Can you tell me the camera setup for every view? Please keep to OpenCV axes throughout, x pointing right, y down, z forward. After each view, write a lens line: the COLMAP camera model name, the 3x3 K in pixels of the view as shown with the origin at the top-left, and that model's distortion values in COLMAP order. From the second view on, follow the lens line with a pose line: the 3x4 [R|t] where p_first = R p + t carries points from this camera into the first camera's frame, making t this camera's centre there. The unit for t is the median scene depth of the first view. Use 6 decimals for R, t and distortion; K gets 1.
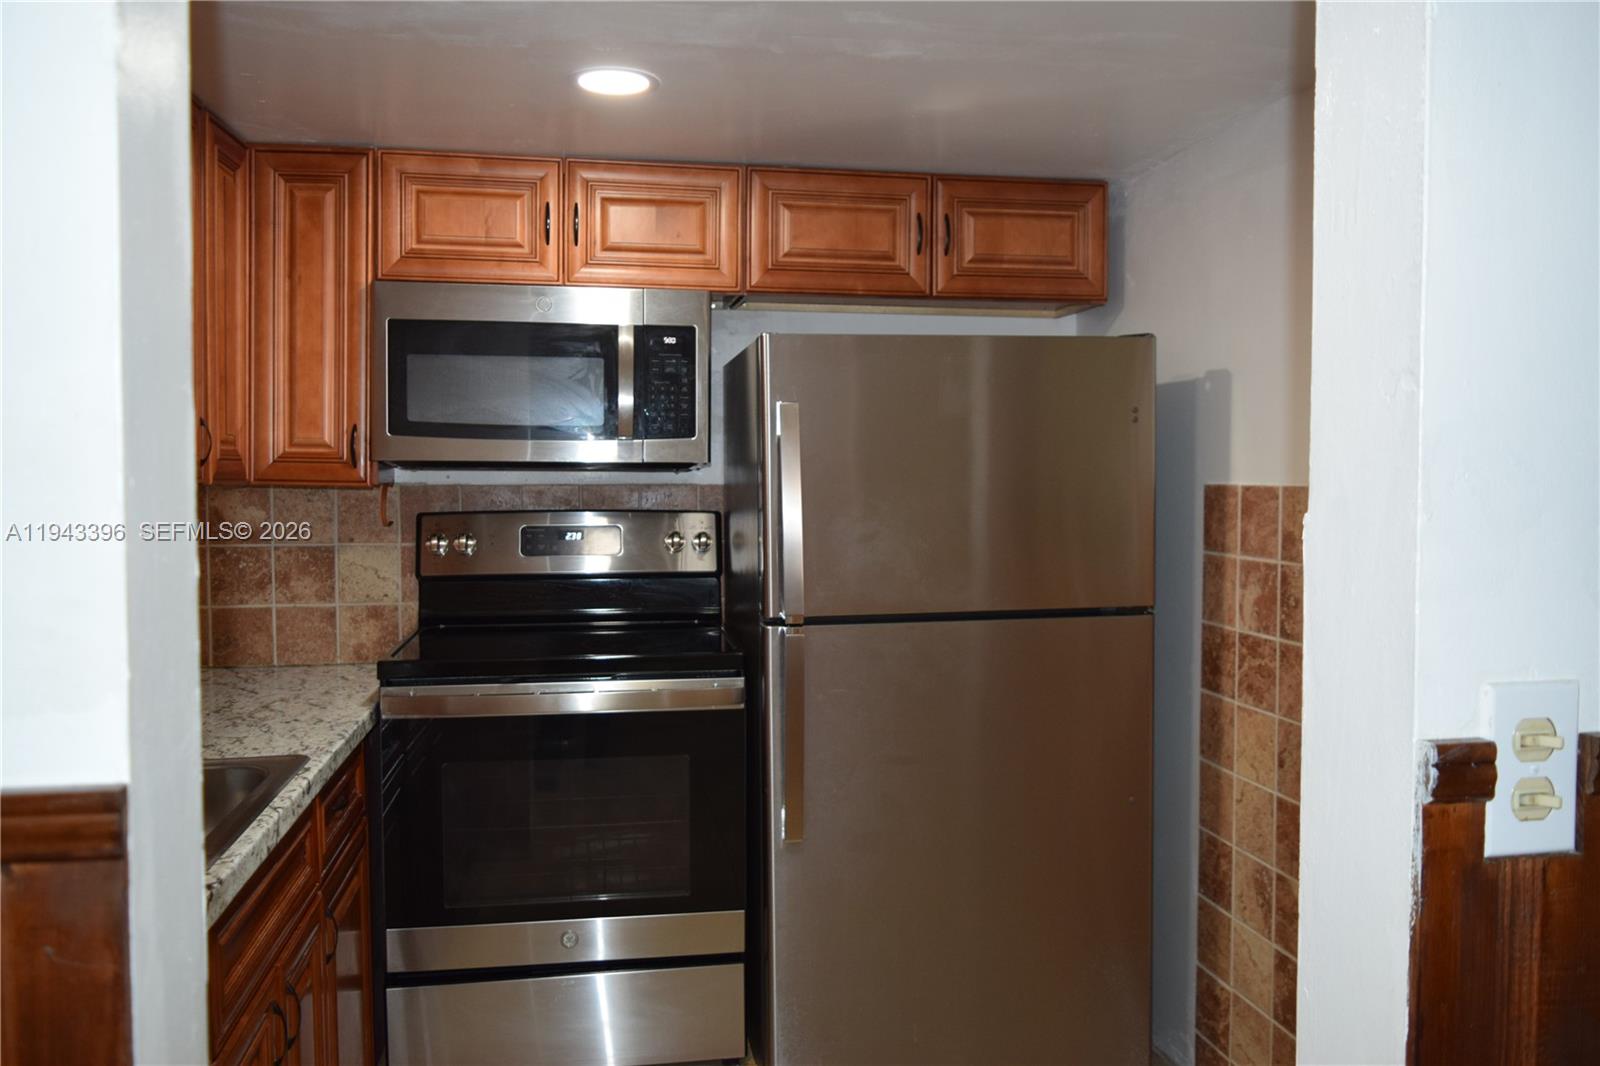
lens RADIAL K [[1232.1, 0, 796.5], [0, 1232.1, 522.4], [0, 0, 1]] dist [-0.015047, 0.005209]
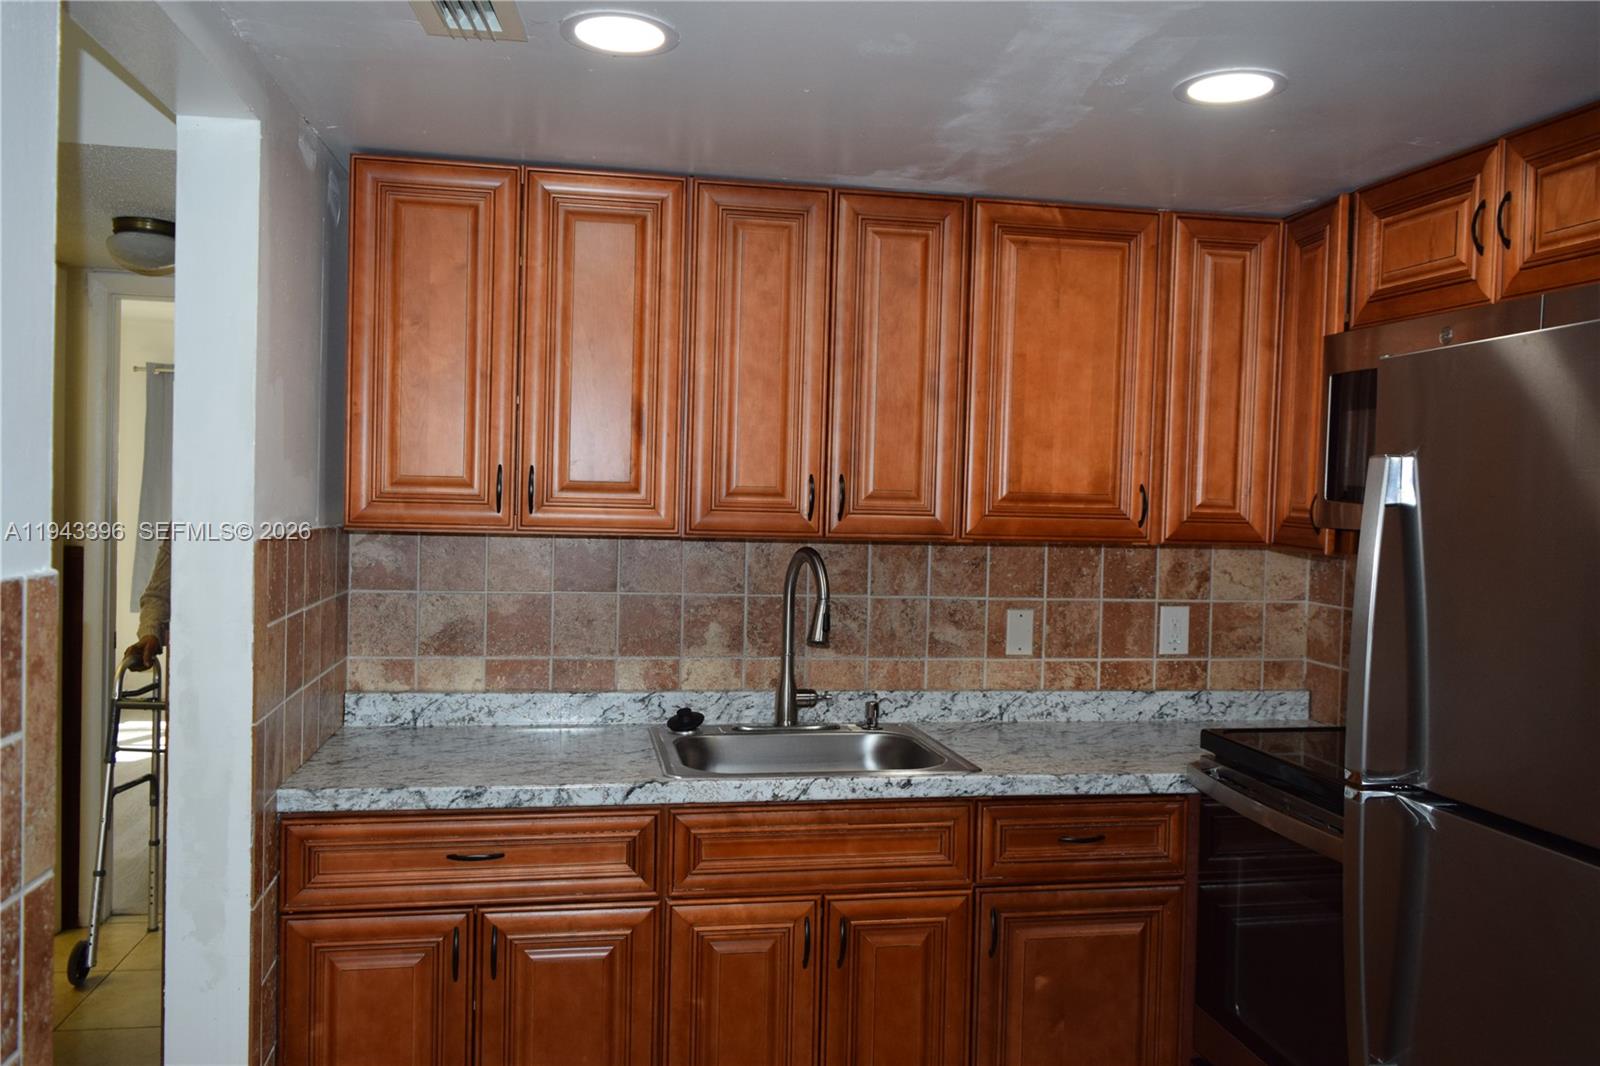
lens RADIAL K [[1232.1, 0, 796.5], [0, 1232.1, 522.4], [0, 0, 1]] dist [-0.015047, 0.005209]
pose [[0.021533, 0.024521, -0.999467, 0.529784], [-0.066144, 0.997544, 0.023049, -0.045514], [0.997578, 0.065613, 0.023102, 0.537210]]
